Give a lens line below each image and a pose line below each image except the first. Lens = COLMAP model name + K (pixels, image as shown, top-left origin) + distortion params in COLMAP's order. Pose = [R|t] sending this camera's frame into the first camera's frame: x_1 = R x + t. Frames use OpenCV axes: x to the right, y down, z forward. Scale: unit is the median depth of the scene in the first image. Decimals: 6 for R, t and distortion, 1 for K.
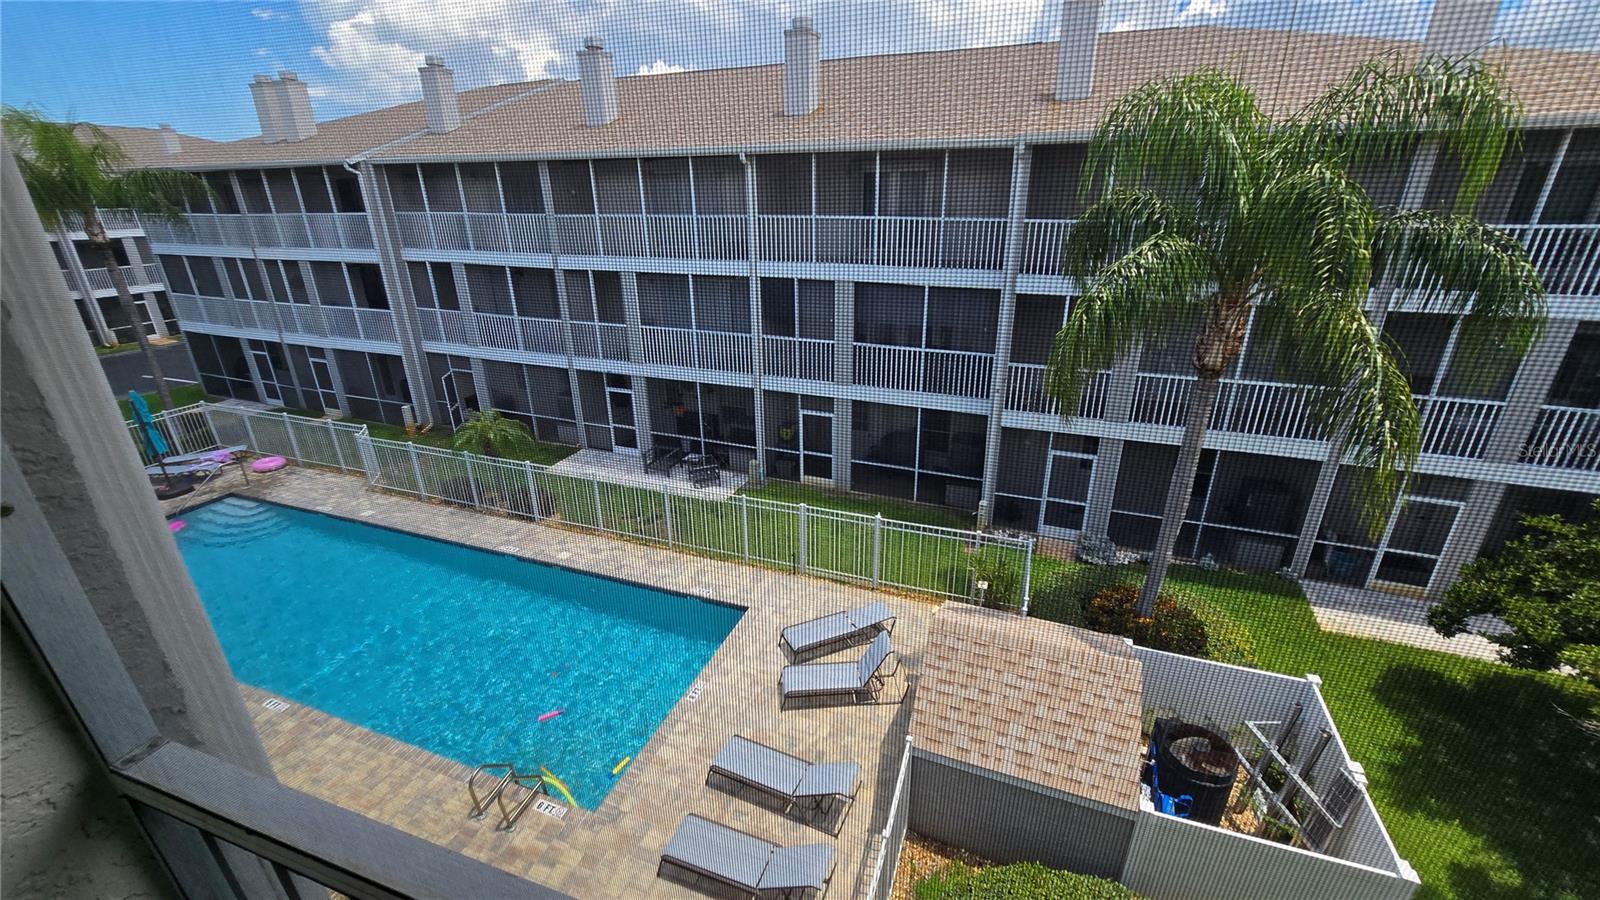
lens RADIAL K [[655.5, 0, 803.7], [0, 655.5, 451.5], [0, 0, 1]] dist [-0.003181, -0.000138]
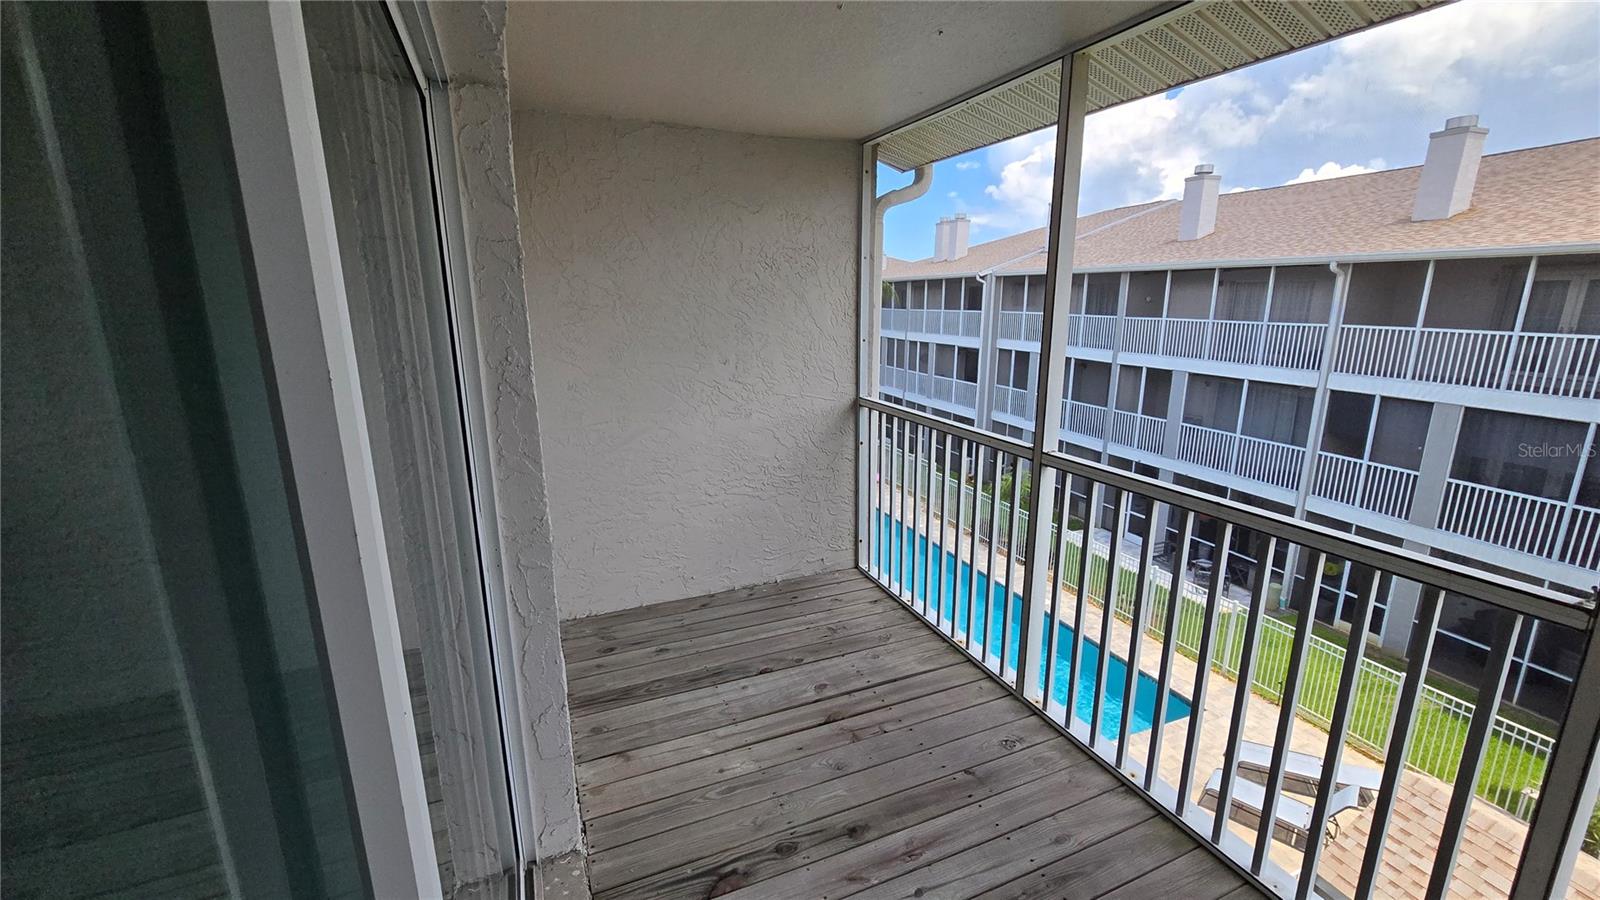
lens RADIAL K [[666.8, 0, 800.0], [0, 666.8, 450.0], [0, 0, 1]] dist [-0.003101, -0.000106]
pose [[0.670432, 0.178725, -0.720123, 0.108403], [-0.286187, 0.957743, -0.028740, 0.049153], [0.684556, 0.225358, 0.693251, -0.123000]]
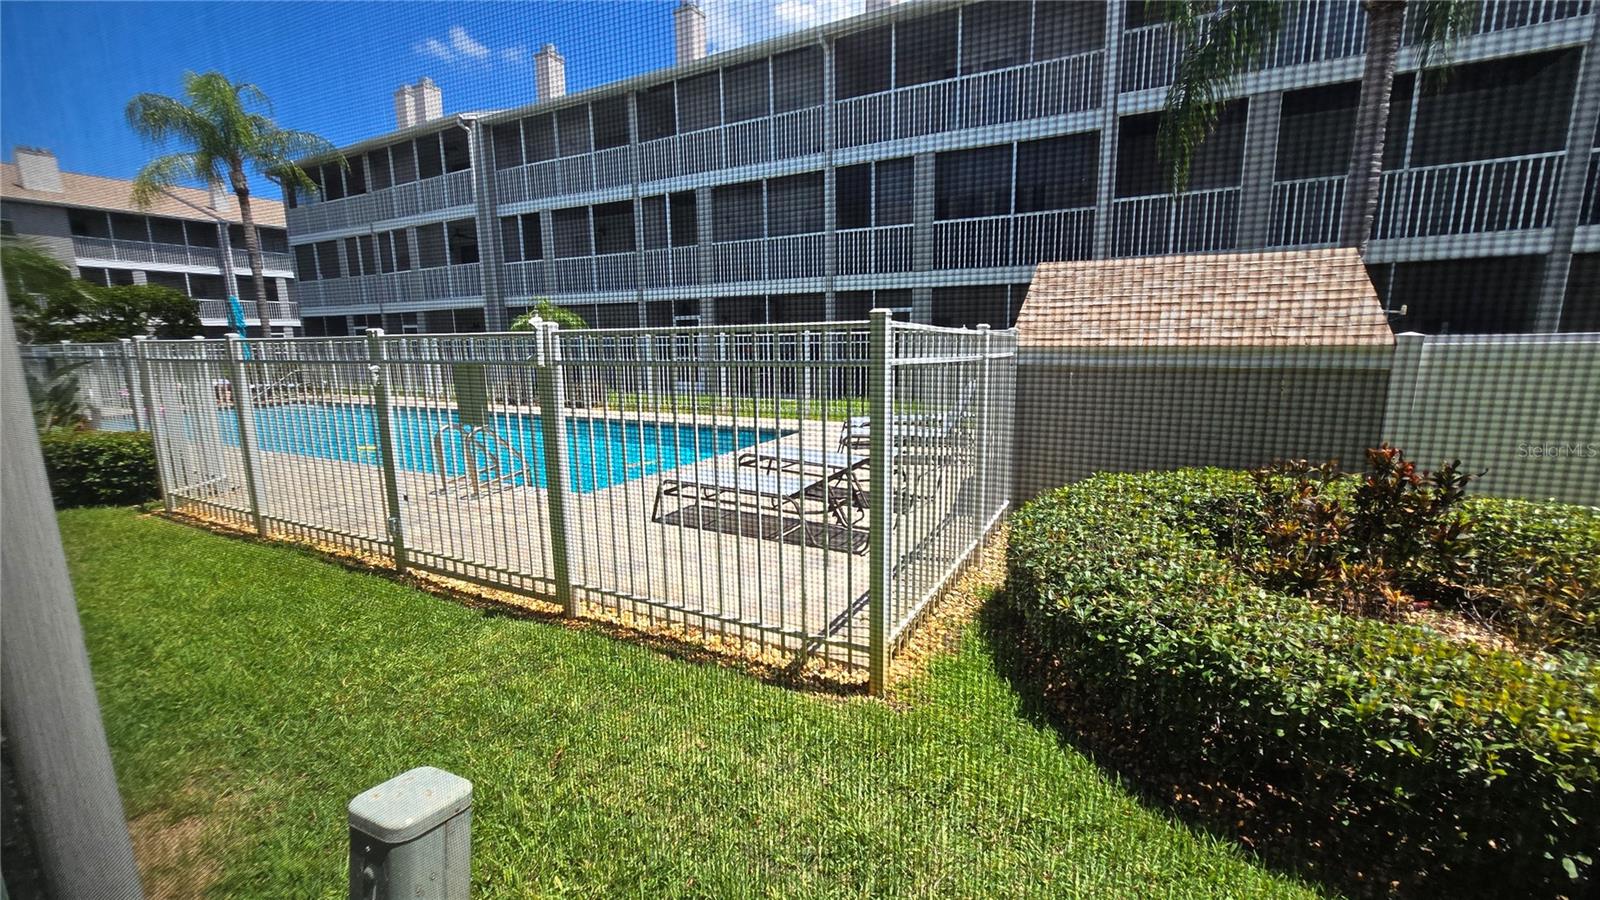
lens RADIAL K [[655.5, 0, 803.7], [0, 655.5, 451.5], [0, 0, 1]] dist [-0.003181, -0.000138]
pose [[0.992412, 0.016892, -0.121792, 0.010291], [-0.042177, 0.977189, -0.208139, 0.305378], [0.115498, 0.211697, 0.970487, 0.131789]]
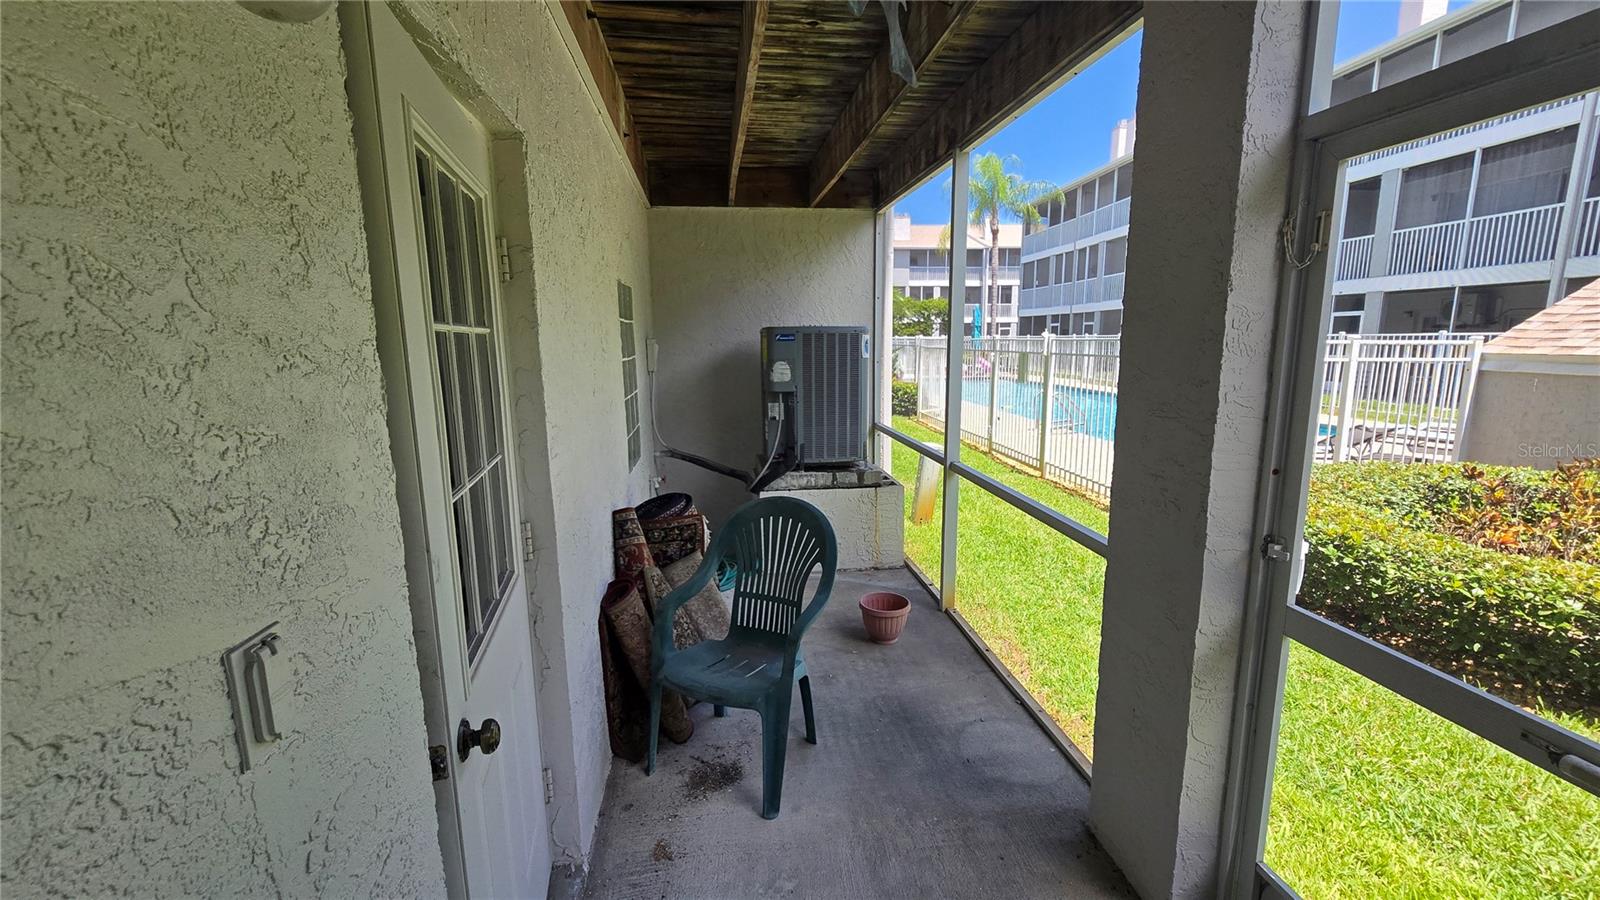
lens RADIAL K [[655.5, 0, 803.7], [0, 655.5, 451.5], [0, 0, 1]] dist [-0.003181, -0.000138]
pose [[0.451082, 0.158744, -0.878251, 0.213415], [-0.331670, 0.943396, 0.000169, 0.351618], [0.828565, 0.291213, 0.478200, -0.000527]]
